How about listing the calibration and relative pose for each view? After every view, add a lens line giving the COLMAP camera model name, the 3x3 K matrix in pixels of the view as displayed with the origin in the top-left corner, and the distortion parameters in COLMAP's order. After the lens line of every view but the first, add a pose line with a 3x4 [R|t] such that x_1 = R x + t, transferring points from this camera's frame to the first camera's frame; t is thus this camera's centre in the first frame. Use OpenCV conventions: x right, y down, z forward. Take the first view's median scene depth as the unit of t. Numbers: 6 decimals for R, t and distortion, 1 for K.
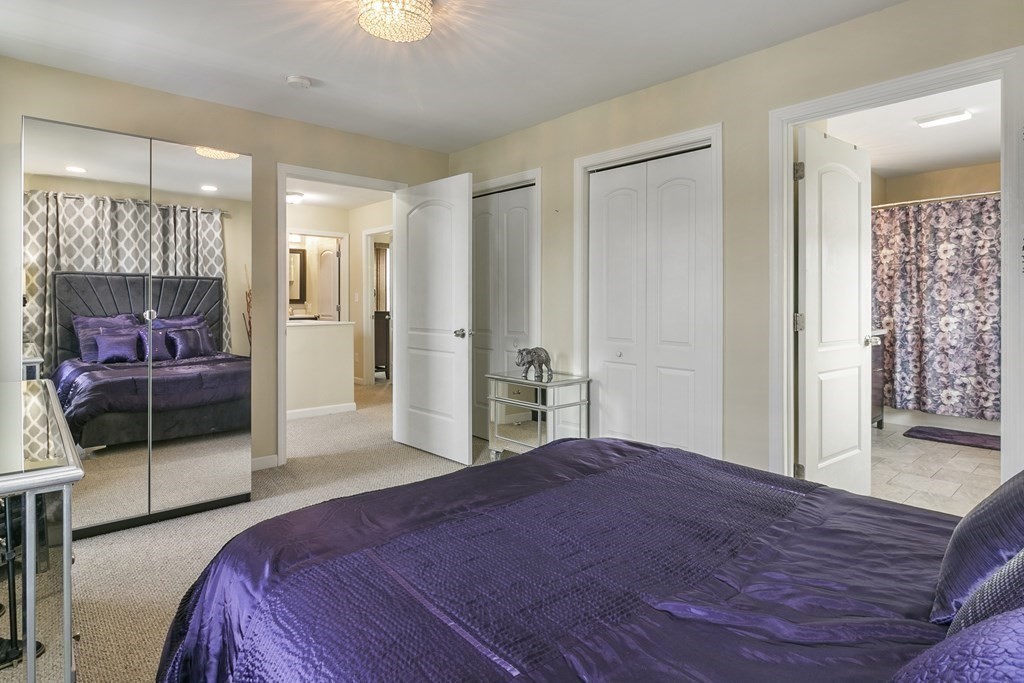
lens RADIAL K [[561.2, 0, 510.8], [0, 561.2, 307.3], [0, 0, 1]] dist [0.008026, 0.000658]
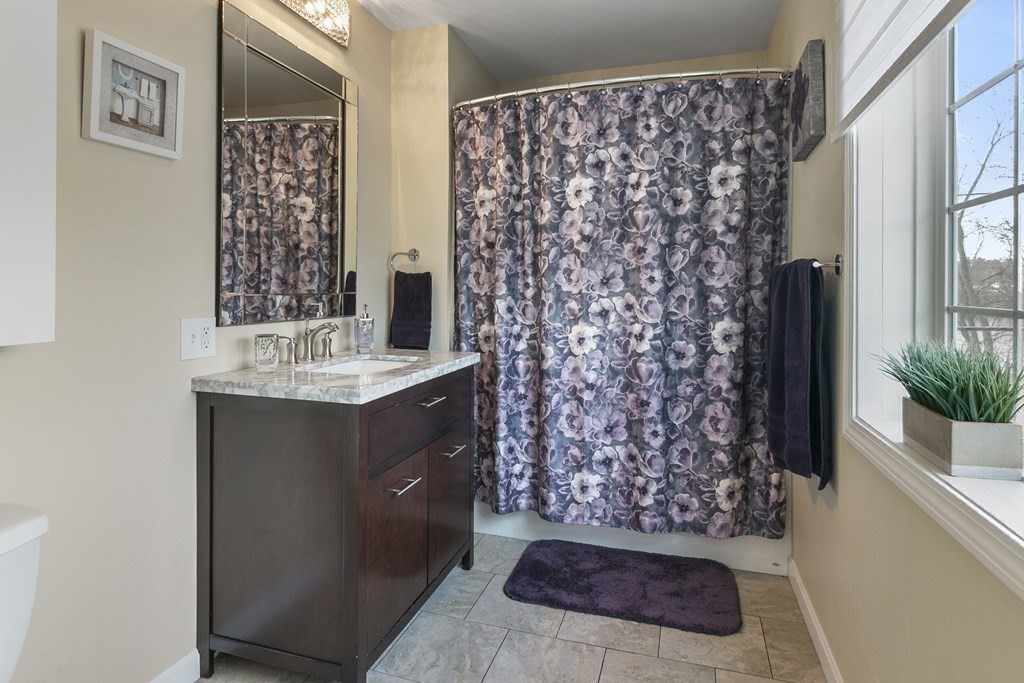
lens RADIAL K [[561.2, 0, 500.1], [0, 561.2, 294.3], [0, 0, 1]] dist [0.008026, 0.000658]
pose [[0.869124, 0.001435, 0.494593, 0.460917], [0.000239, 0.999994, -0.003321, -0.008340], [-0.494595, 0.003005, 0.869118, 0.597561]]
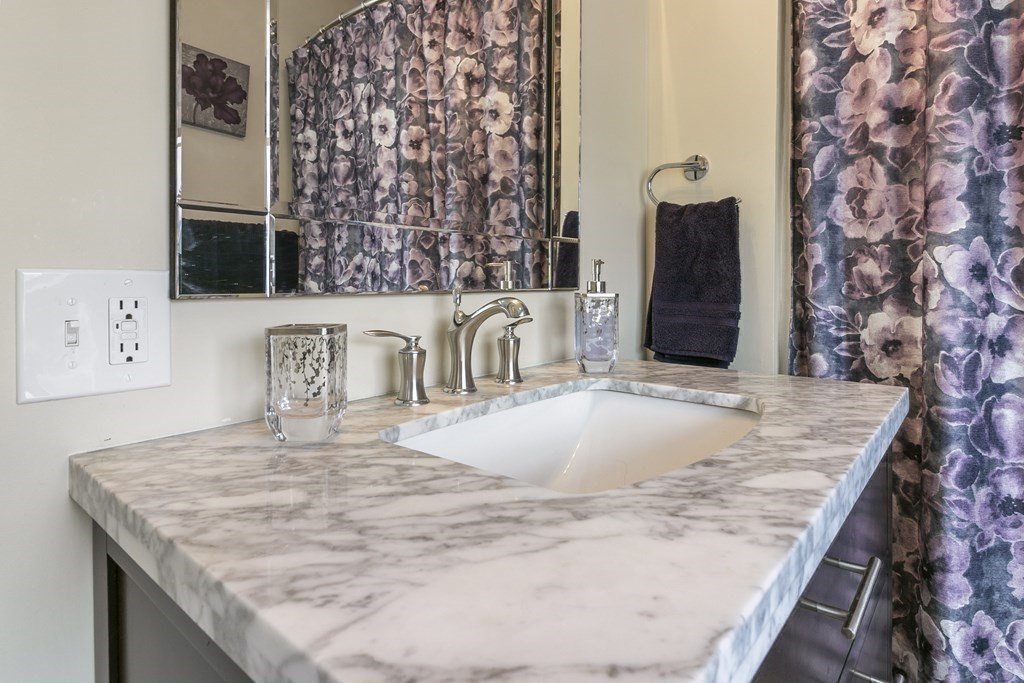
lens RADIAL K [[561.2, 0, 520.1], [0, 561.2, 294.4], [0, 0, 1]] dist [0.008026, 0.000658]
pose [[0.989706, -0.005239, 0.143021, 0.538982], [0.004220, 0.999964, 0.007424, 0.009273], [-0.143055, -0.006744, 0.989692, 0.867637]]
